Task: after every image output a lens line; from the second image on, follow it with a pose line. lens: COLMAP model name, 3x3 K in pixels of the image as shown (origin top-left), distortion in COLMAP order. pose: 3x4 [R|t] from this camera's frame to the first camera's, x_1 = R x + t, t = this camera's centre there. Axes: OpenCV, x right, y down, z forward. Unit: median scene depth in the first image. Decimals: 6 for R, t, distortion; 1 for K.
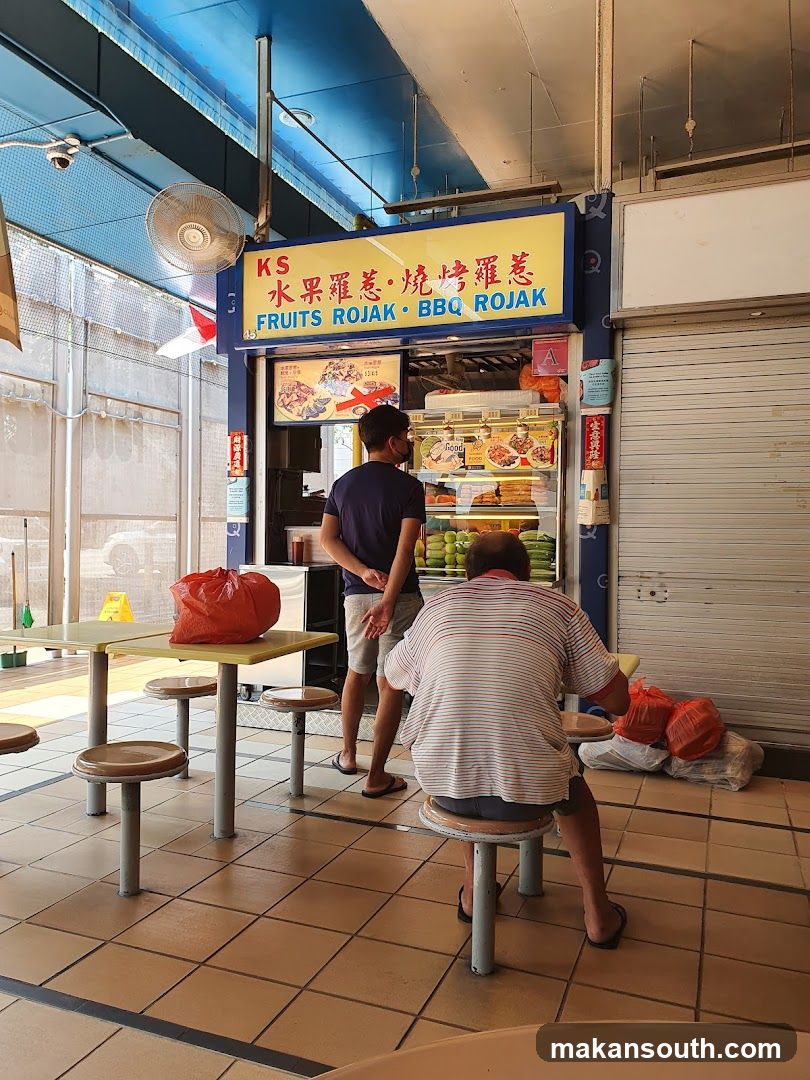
lens RADIAL K [[784.3, 0, 399.9], [0, 784.3, 536.6], [0, 0, 1]] dist [0.008897, -0.040235]
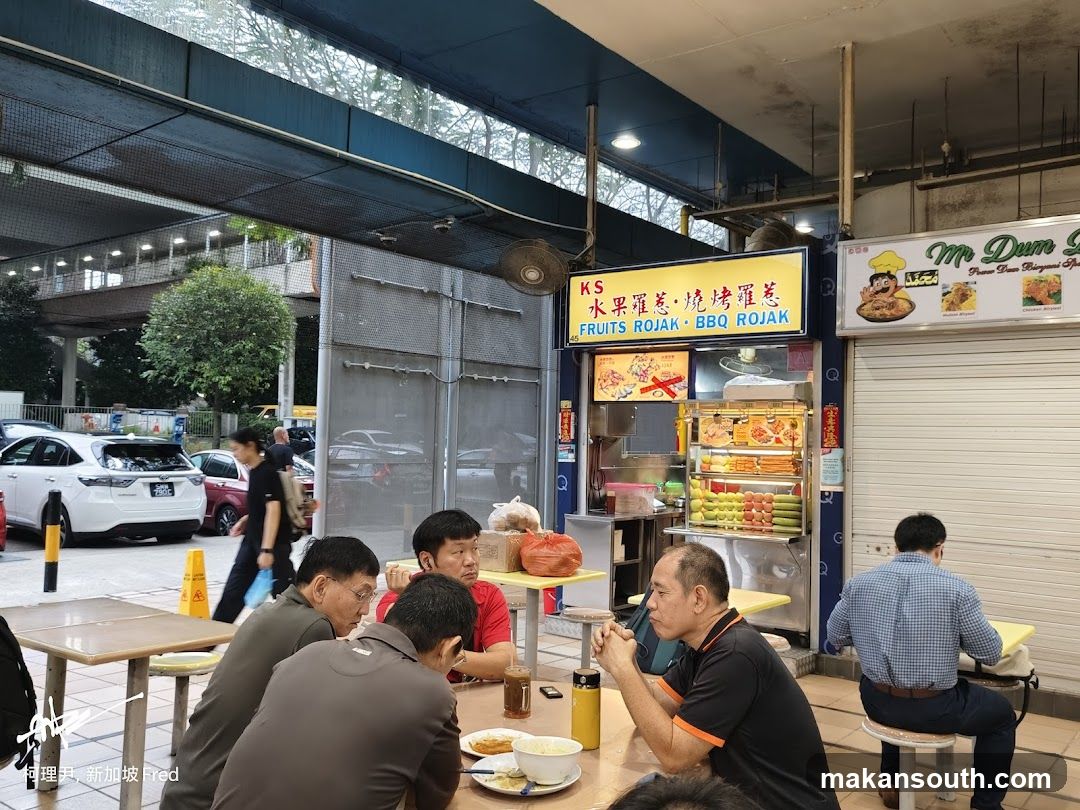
lens RADIAL K [[880.1, 0, 544.5], [0, 880.1, 403.8], [0, 0, 1]] dist [-0.040013, -0.000401]
pose [[0.958802, -0.000495, -0.284075, 0.191962], [-0.015656, 0.998386, -0.054584, -0.068382], [0.283644, 0.056783, 0.957247, -0.455085]]
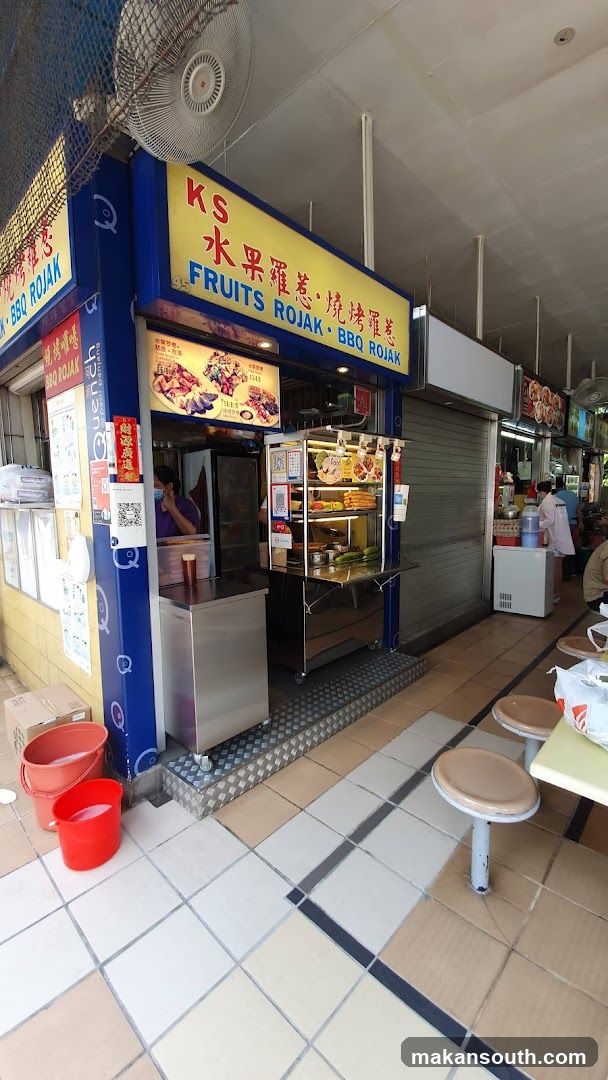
lens RADIAL K [[427.0, 0, 304.9], [0, 427.0, 541.8], [0, 0, 1]] dist [-0.011031, -0.000007]
pose [[0.382150, -0.122558, 0.915937, -0.555821], [0.025503, 0.992188, 0.122120, -0.074255], [-0.923748, -0.023309, 0.382290, 0.784255]]
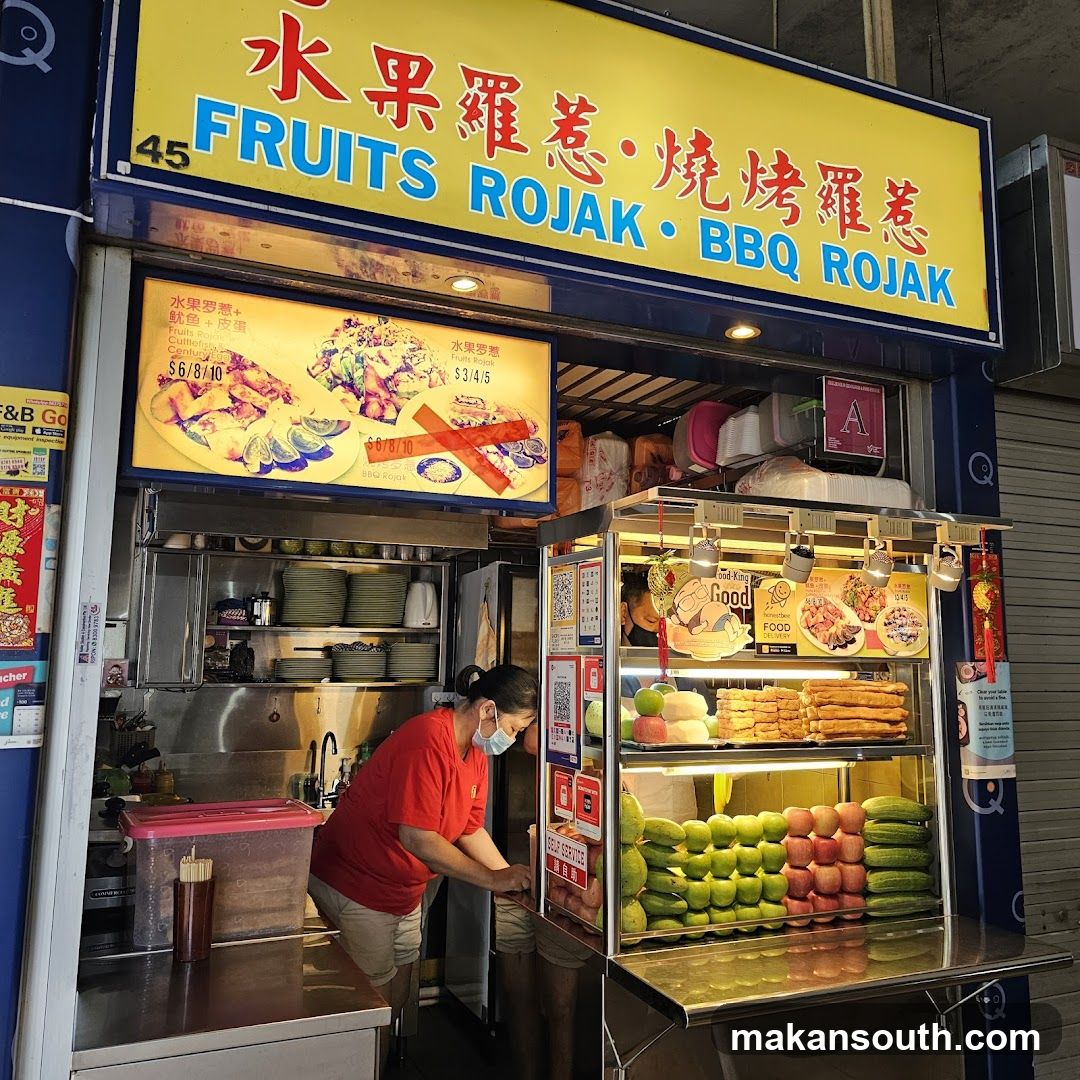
lens RADIAL K [[962.5, 0, 535.0], [0, 962.5, 512.5], [0, 0, 1]] dist [0.084283, -0.091222]
pose [[0.713106, 0.101591, 0.693656, -0.342317], [0.005841, 0.988549, -0.150785, -0.081668], [-0.701032, 0.111577, 0.704347, 0.712643]]
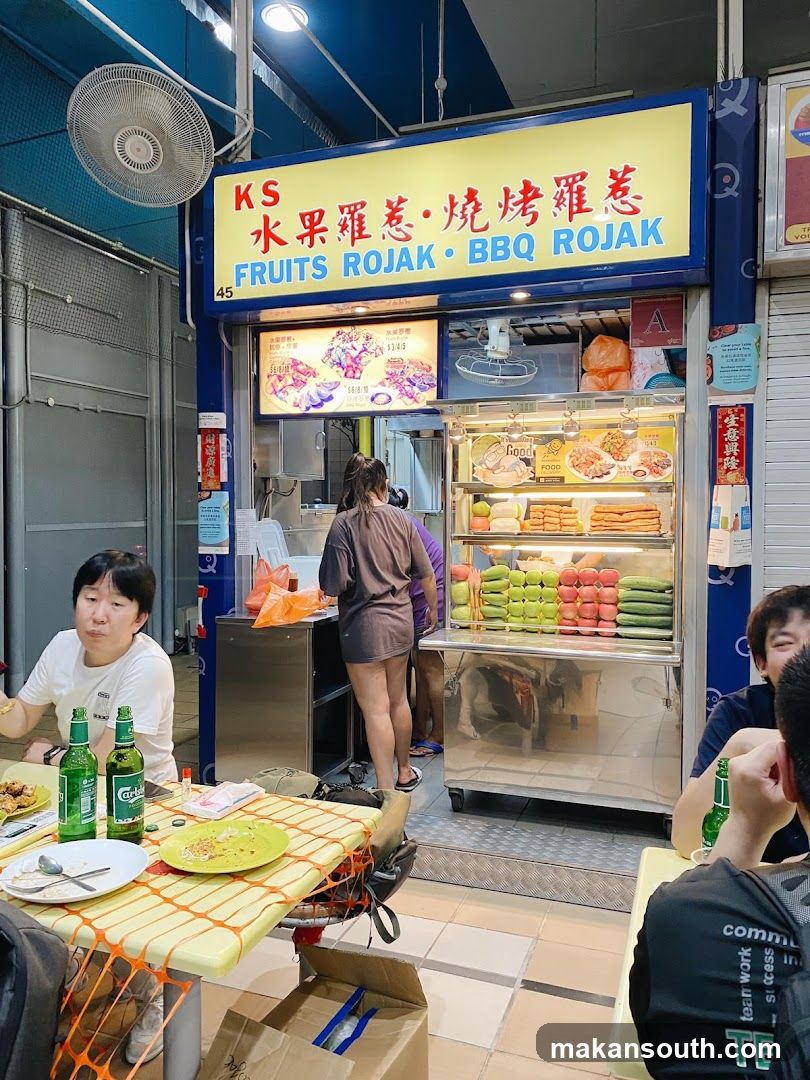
lens RADIAL K [[784.3, 0, 412.4], [0, 784.3, 530.5], [0, 0, 1]] dist [0.008897, -0.040235]
pose [[0.999460, -0.012040, 0.030586, -0.048536], [0.011470, 0.999759, 0.018745, -0.056509], [-0.030804, -0.018384, 0.999356, 0.295977]]
